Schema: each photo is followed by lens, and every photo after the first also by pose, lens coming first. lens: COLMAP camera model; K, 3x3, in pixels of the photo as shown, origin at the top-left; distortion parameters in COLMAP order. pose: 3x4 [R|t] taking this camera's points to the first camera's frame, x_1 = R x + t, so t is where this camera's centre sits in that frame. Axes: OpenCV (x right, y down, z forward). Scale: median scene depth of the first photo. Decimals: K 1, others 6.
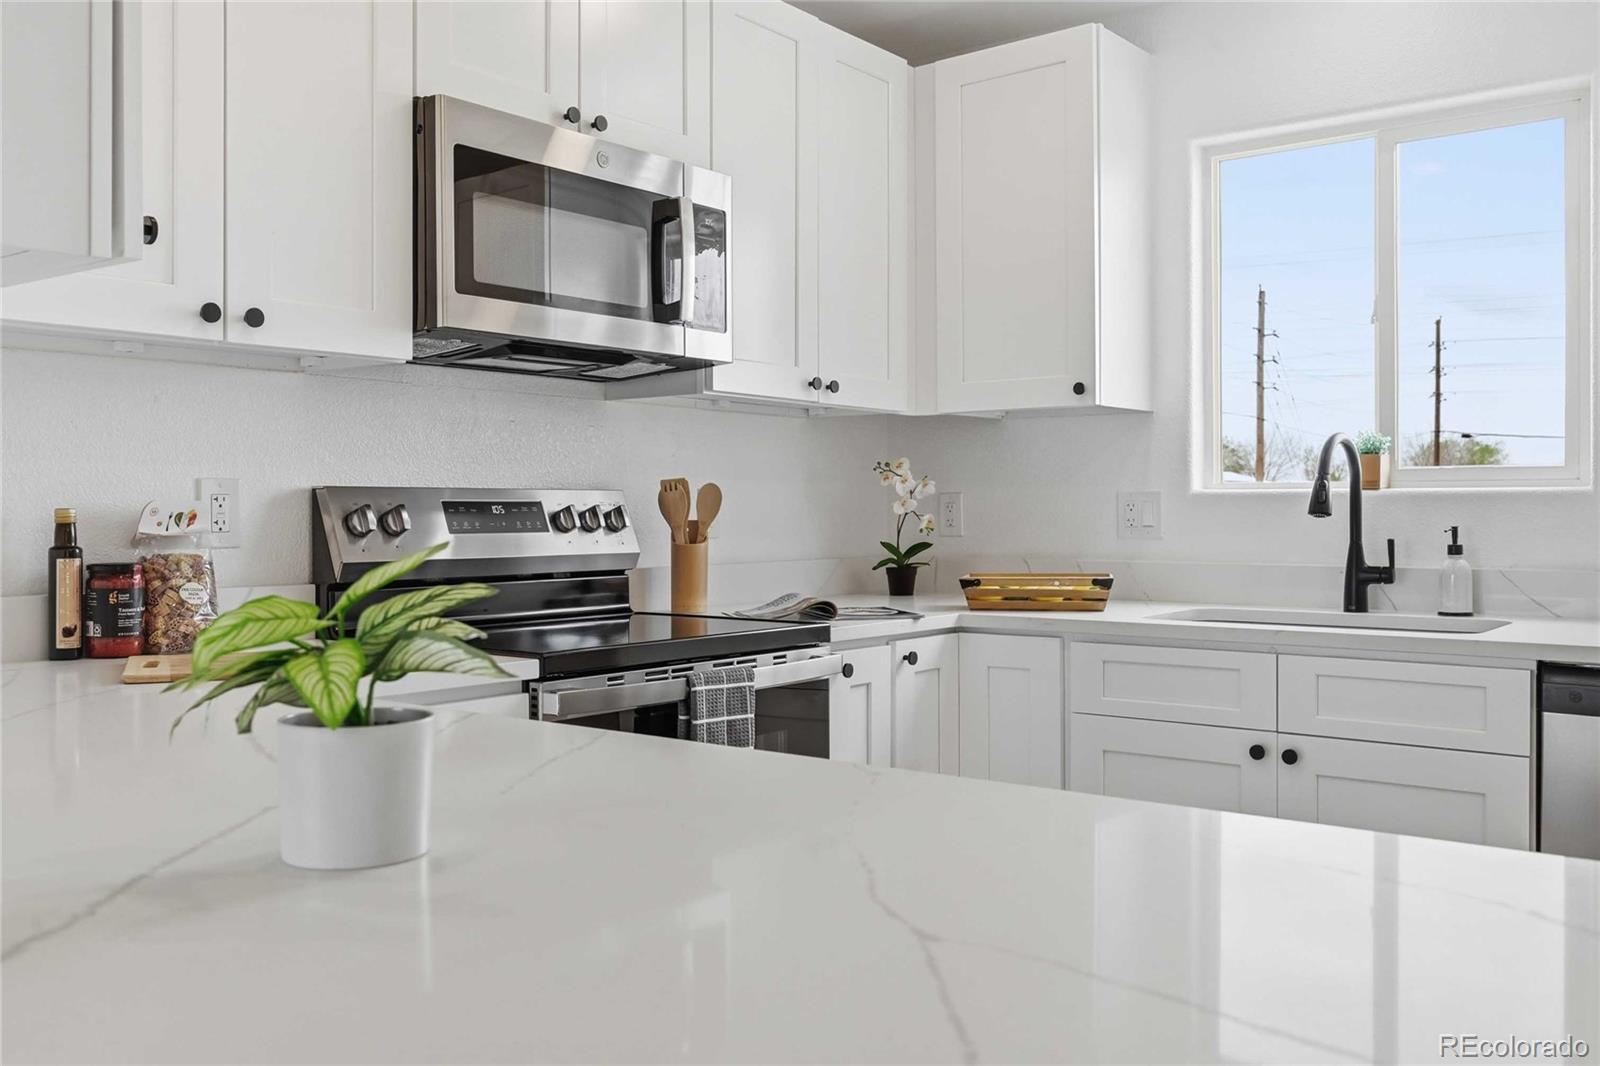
lens RADIAL K [[1390.6, 0, 809.7], [0, 1390.6, 515.4], [0, 0, 1]] dist [-0.001152, -0.001338]
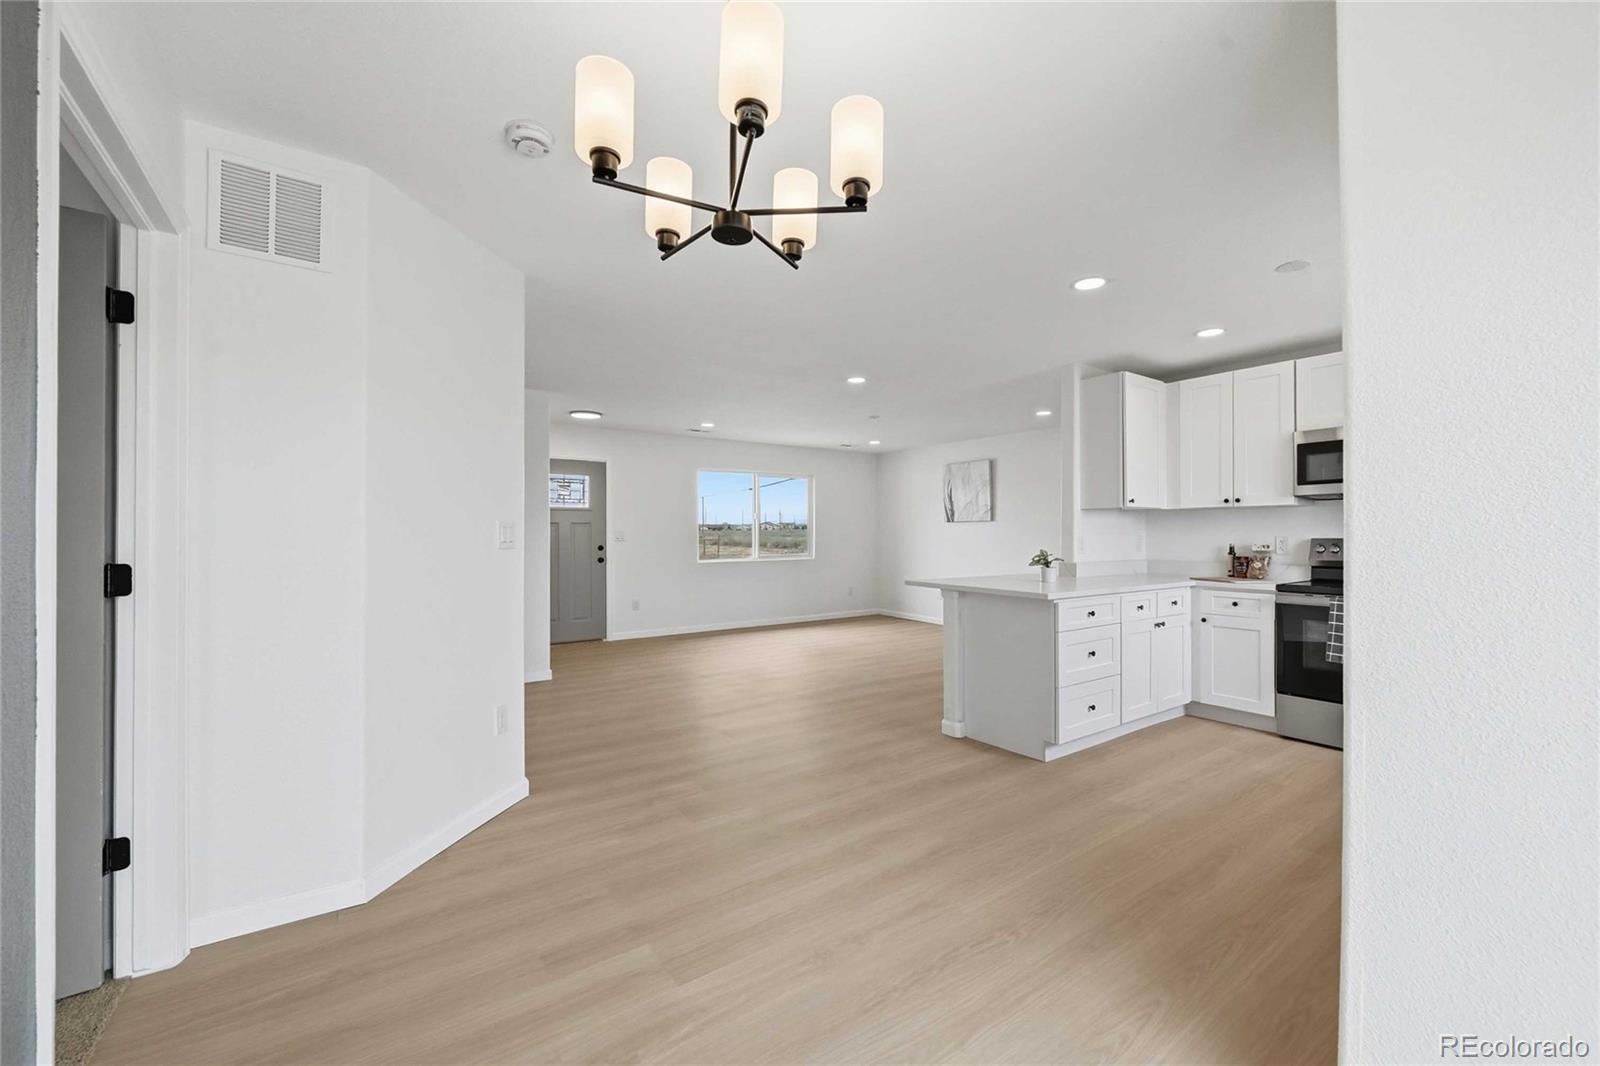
lens RADIAL K [[644.9, 0, 808.5], [0, 644.9, 532.1], [0, 0, 1]] dist [-0.002117, -0.000148]
pose [[-0.281924, -0.002005, -0.959435, 1.277555], [-0.000501, 0.999998, -0.001942, -0.026221], [0.959437, -0.000066, -0.281924, 0.190665]]
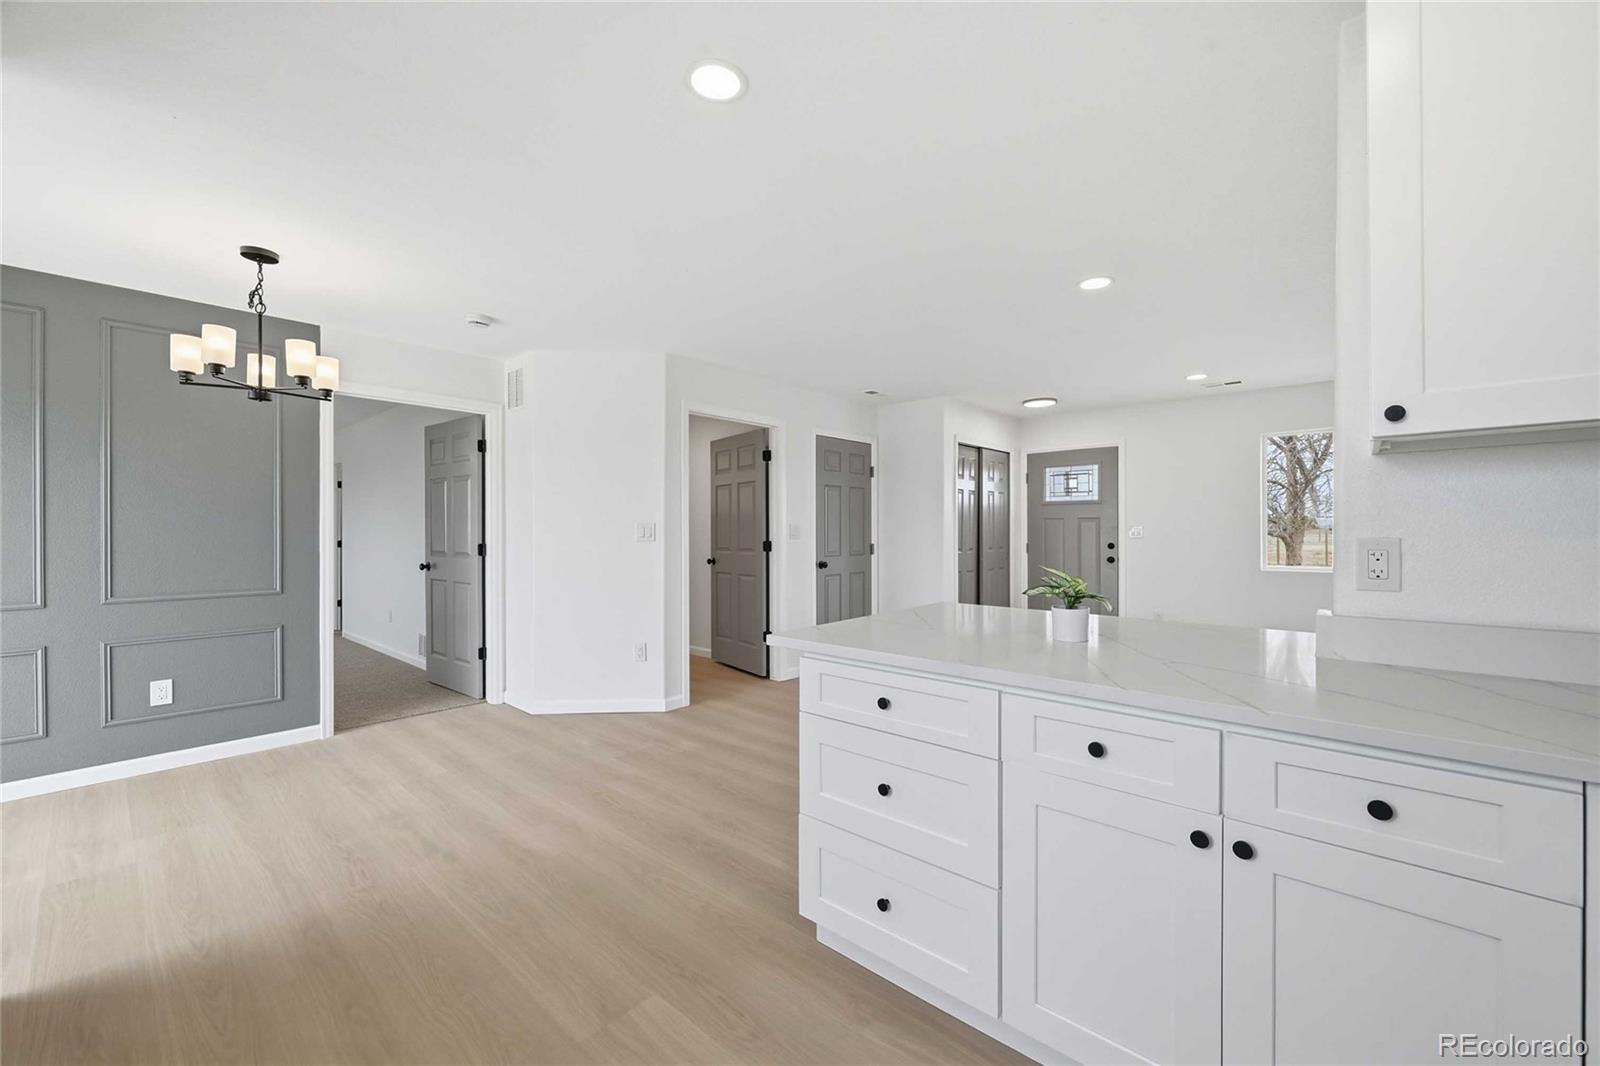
lens RADIAL K [[634.5, 0, 803.8], [0, 634.5, 528.2], [0, 0, 1]] dist [-0.001286, 0.000294]
pose [[-0.997939, 0.006505, 0.063847, 0.104590], [0.006318, 0.999975, -0.003124, -0.028184], [-0.063866, -0.002714, -0.997955, 0.860843]]
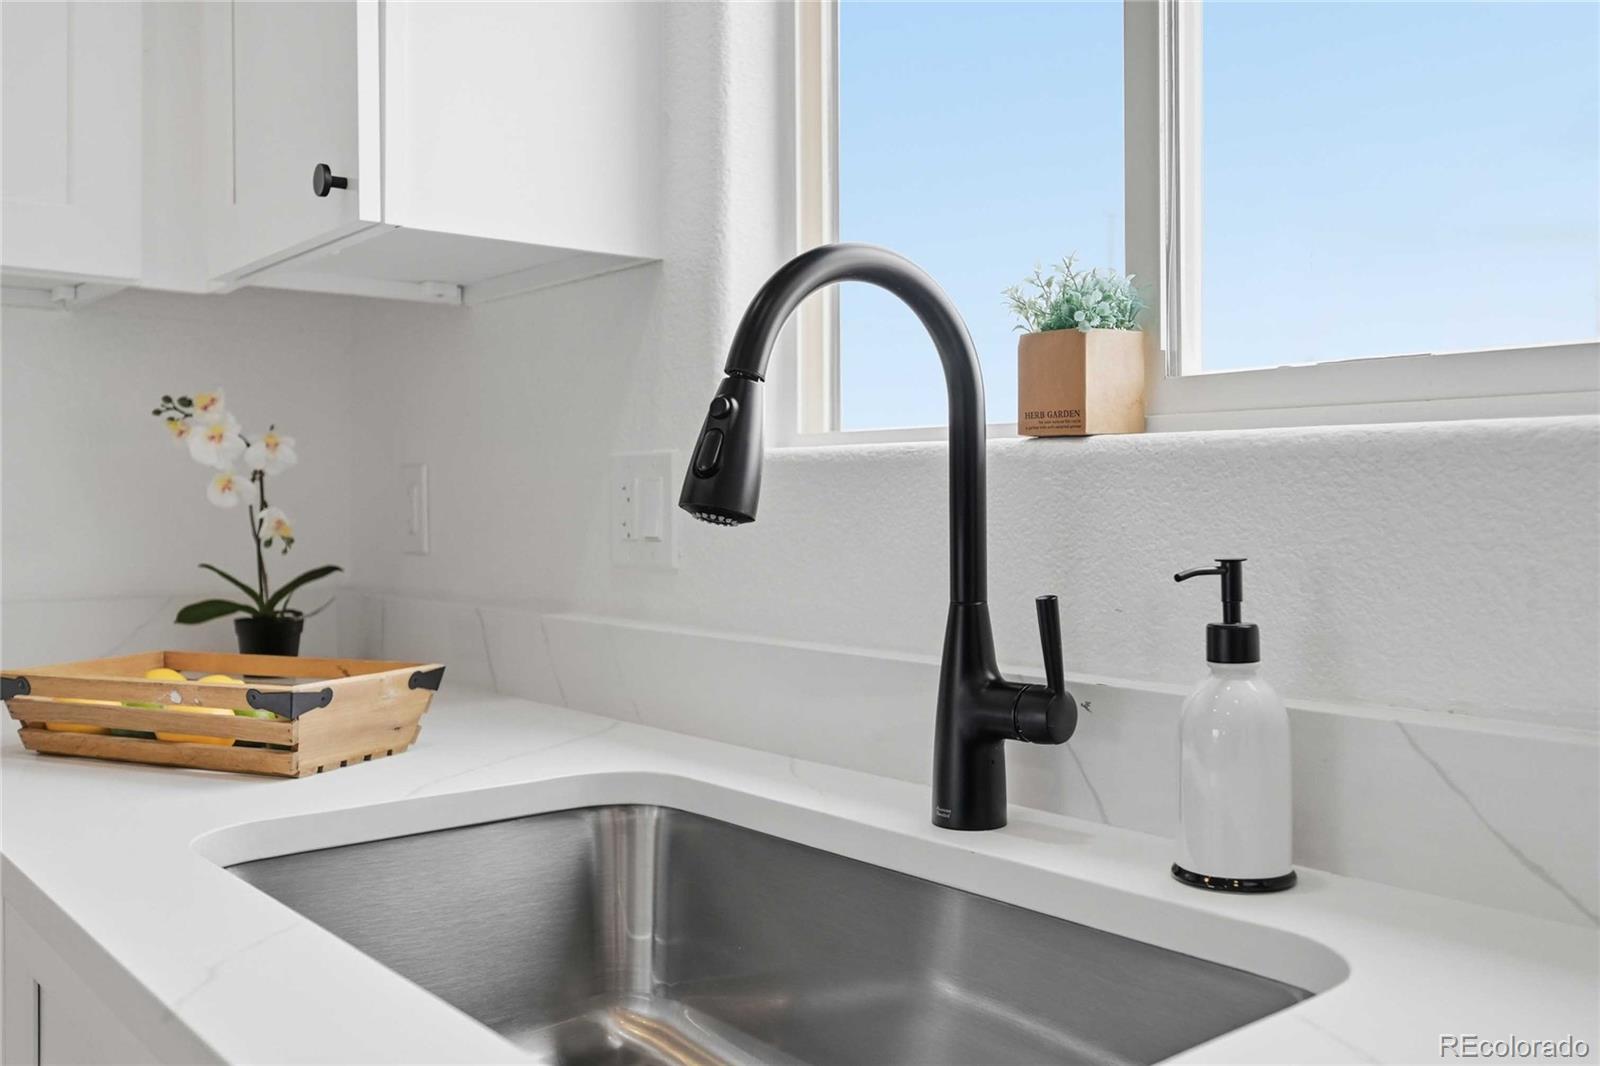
lens RADIAL K [[1390.6, 0, 809.7], [0, 1390.6, 515.4], [0, 0, 1]] dist [-0.001152, -0.001338]
pose [[0.978164, 0.004128, -0.207793, 0.424145], [-0.002878, 0.999976, 0.006317, -0.002175], [0.207814, -0.005581, 0.978152, 0.686553]]
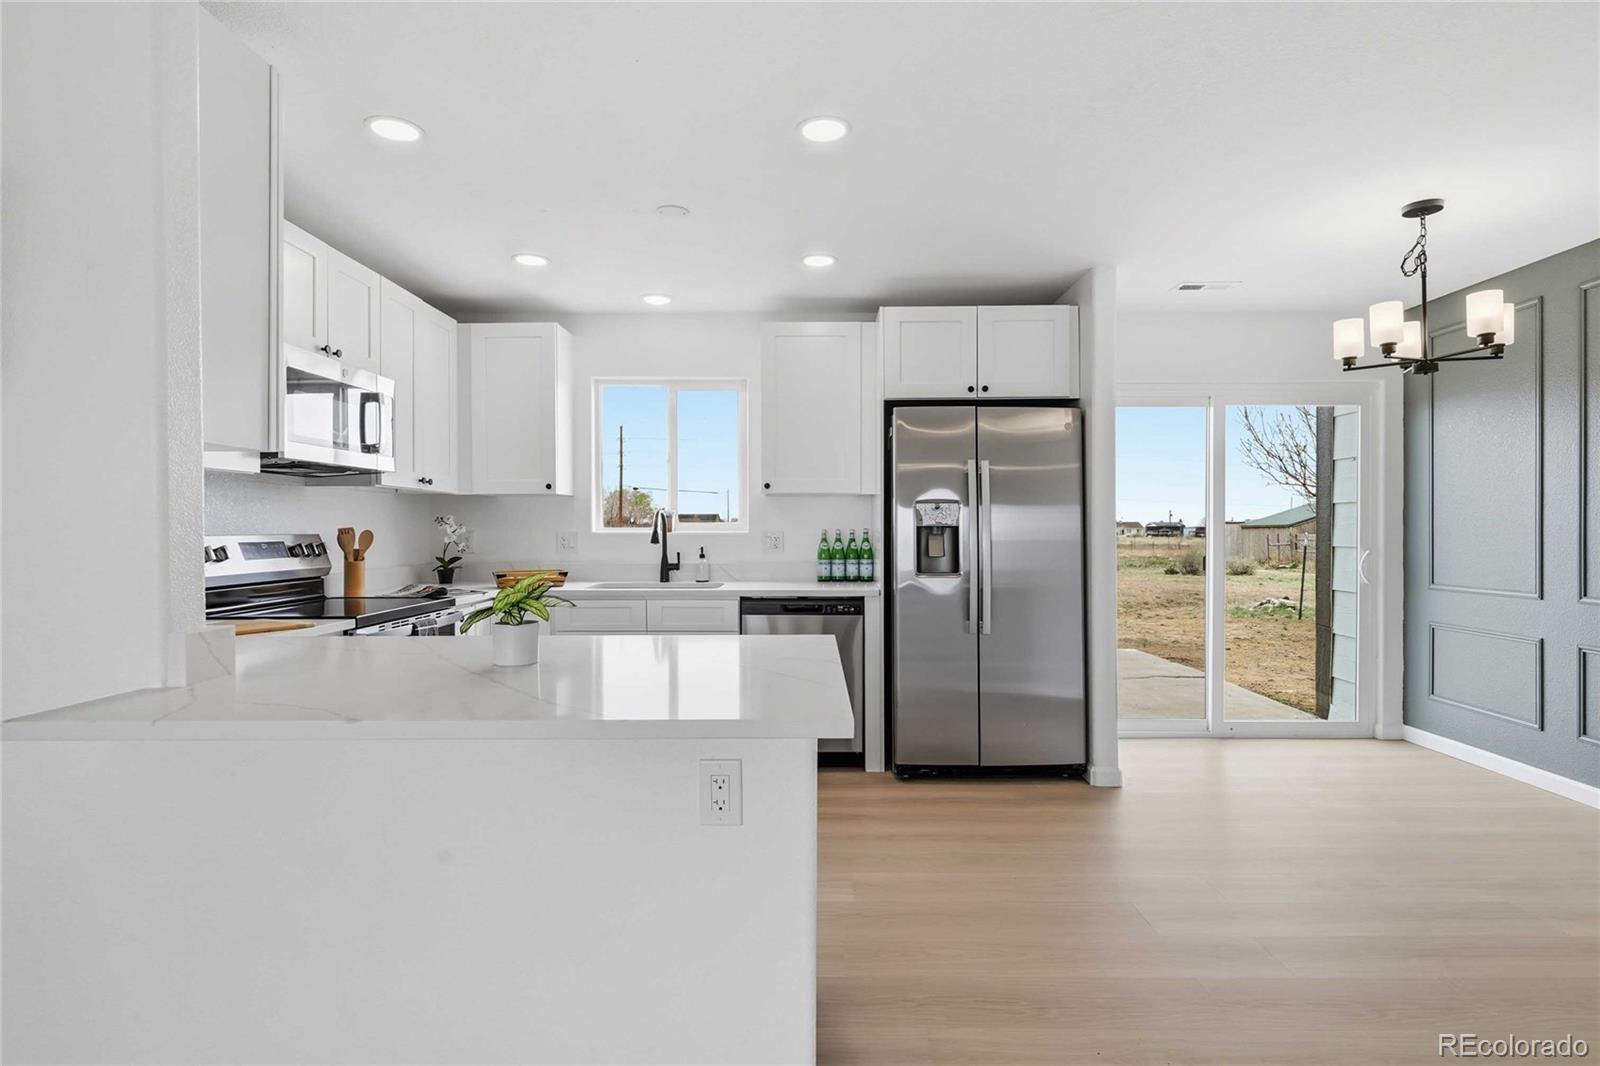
lens RADIAL K [[807.1, 0, 805.6], [0, 807.1, 529.8], [0, 0, 1]] dist [-0.002287, 0.000125]
pose [[0.794461, -0.001896, 0.607313, -0.274671], [0.002158, 0.999998, 0.000299, -0.022734], [-0.607312, 0.001073, 0.794463, -0.282102]]
